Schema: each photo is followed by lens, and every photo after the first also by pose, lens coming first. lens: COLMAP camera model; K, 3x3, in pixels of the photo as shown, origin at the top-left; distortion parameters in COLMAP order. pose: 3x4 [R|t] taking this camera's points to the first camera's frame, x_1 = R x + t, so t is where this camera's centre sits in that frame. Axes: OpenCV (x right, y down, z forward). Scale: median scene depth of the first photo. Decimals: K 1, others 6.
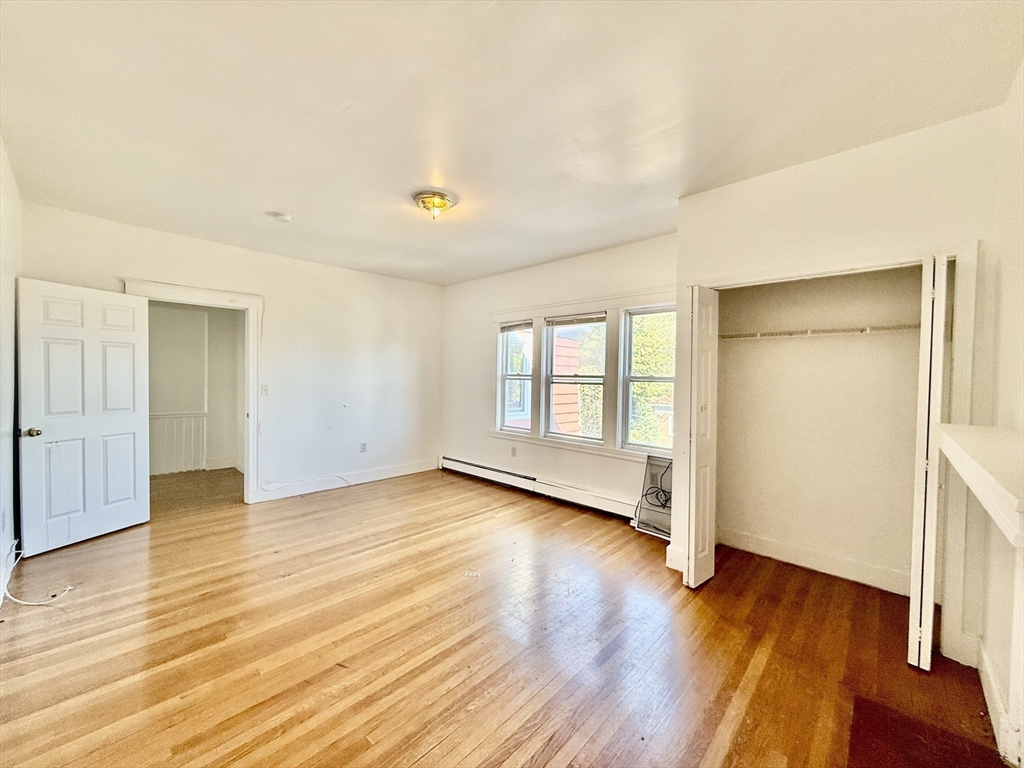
lens RADIAL K [[407.7, 0, 504.9], [0, 407.7, 384.4], [0, 0, 1]] dist [-0.002638, 0.000564]
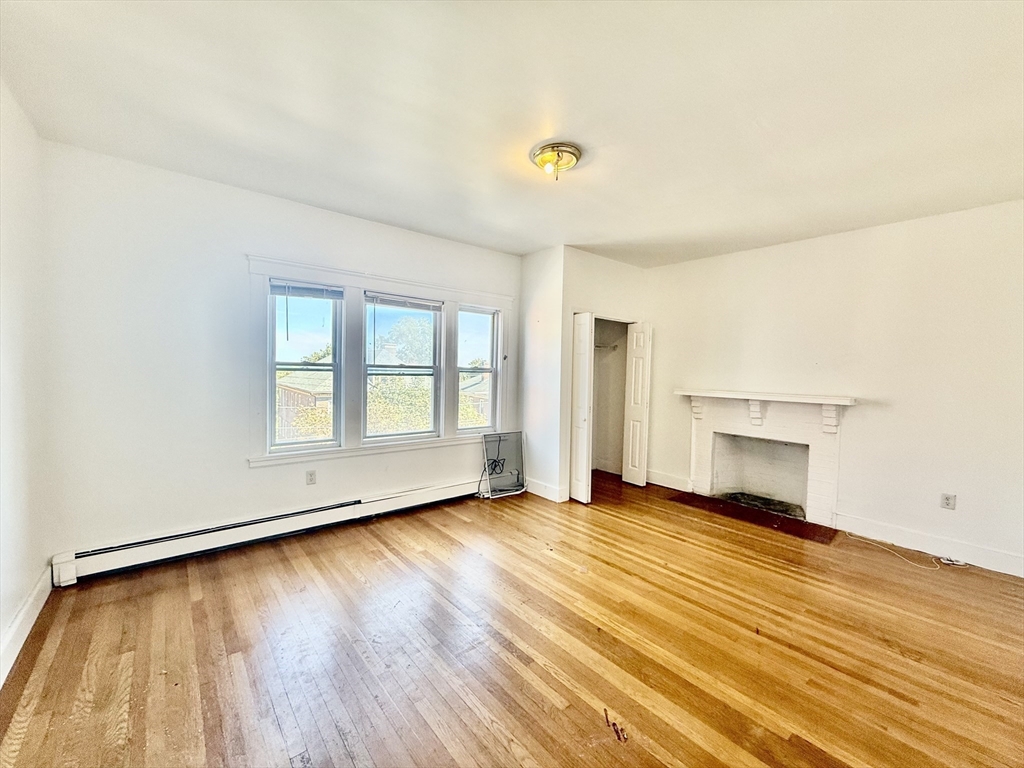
lens RADIAL K [[407.7, 0, 511.9], [0, 407.7, 384.1], [0, 0, 1]] dist [-0.002638, 0.000564]
pose [[0.116597, -0.051514, 0.991842, -0.702904], [0.000119, 0.998655, 0.051853, -0.029055], [-0.993179, -0.005928, 0.116447, 0.691745]]
